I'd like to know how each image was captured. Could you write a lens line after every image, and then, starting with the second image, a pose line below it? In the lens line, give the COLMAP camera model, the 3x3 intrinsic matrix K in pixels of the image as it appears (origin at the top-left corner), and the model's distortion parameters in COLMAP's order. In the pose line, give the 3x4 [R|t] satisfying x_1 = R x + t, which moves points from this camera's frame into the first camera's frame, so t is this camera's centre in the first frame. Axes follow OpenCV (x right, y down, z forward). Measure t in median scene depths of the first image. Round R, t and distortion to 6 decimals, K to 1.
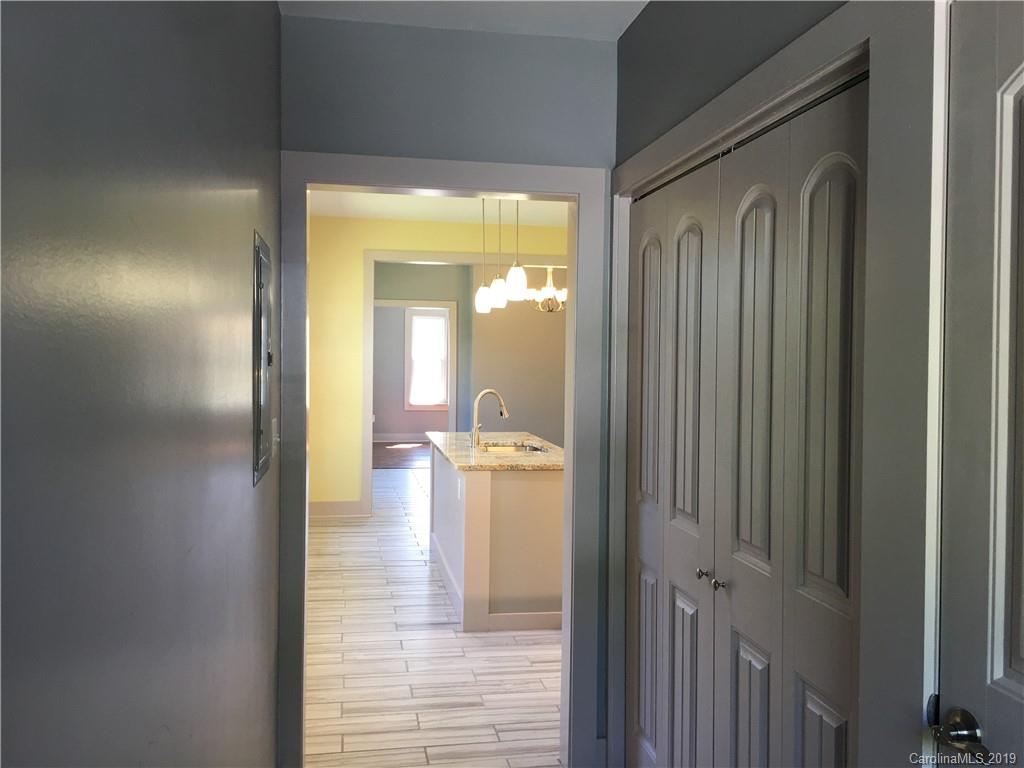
lens RADIAL K [[869.7, 0, 517.3], [0, 869.7, 385.9], [0, 0, 1]] dist [0.072072, -0.095357]
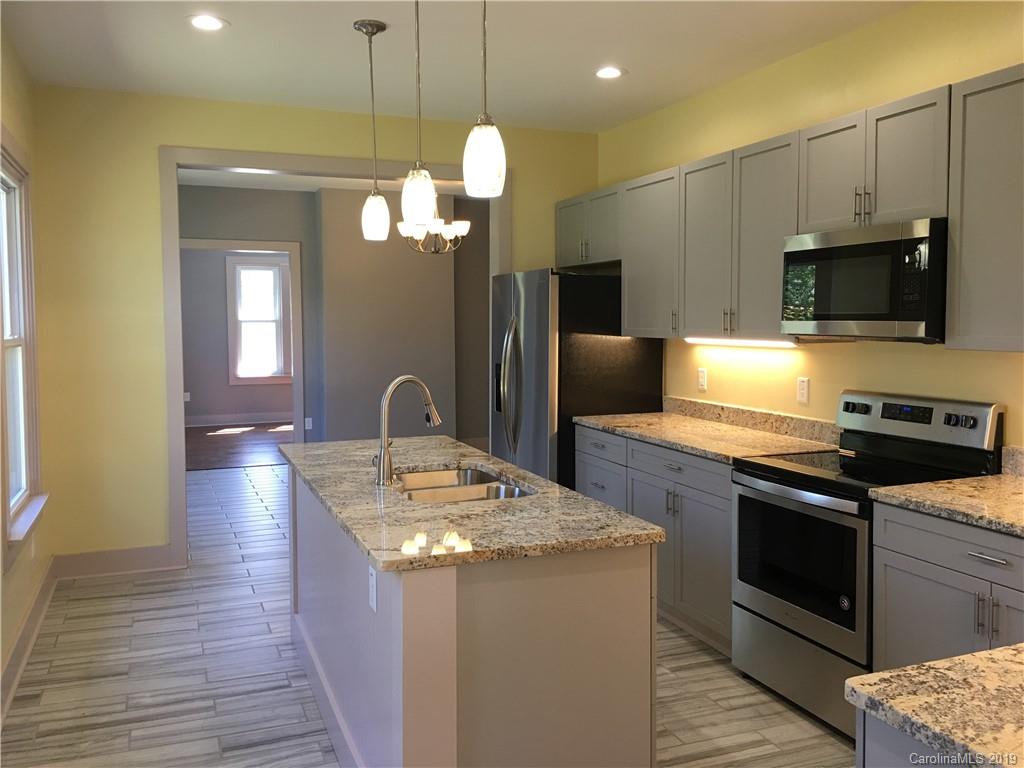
lens RADIAL K [[869.7, 0, 507.7], [0, 869.7, 374.3], [0, 0, 1]] dist [0.072072, -0.095357]
pose [[0.982090, -0.028631, 0.186225, -0.047244], [0.021950, 0.999043, 0.037840, -0.010524], [-0.187130, -0.033074, 0.981778, 0.300810]]
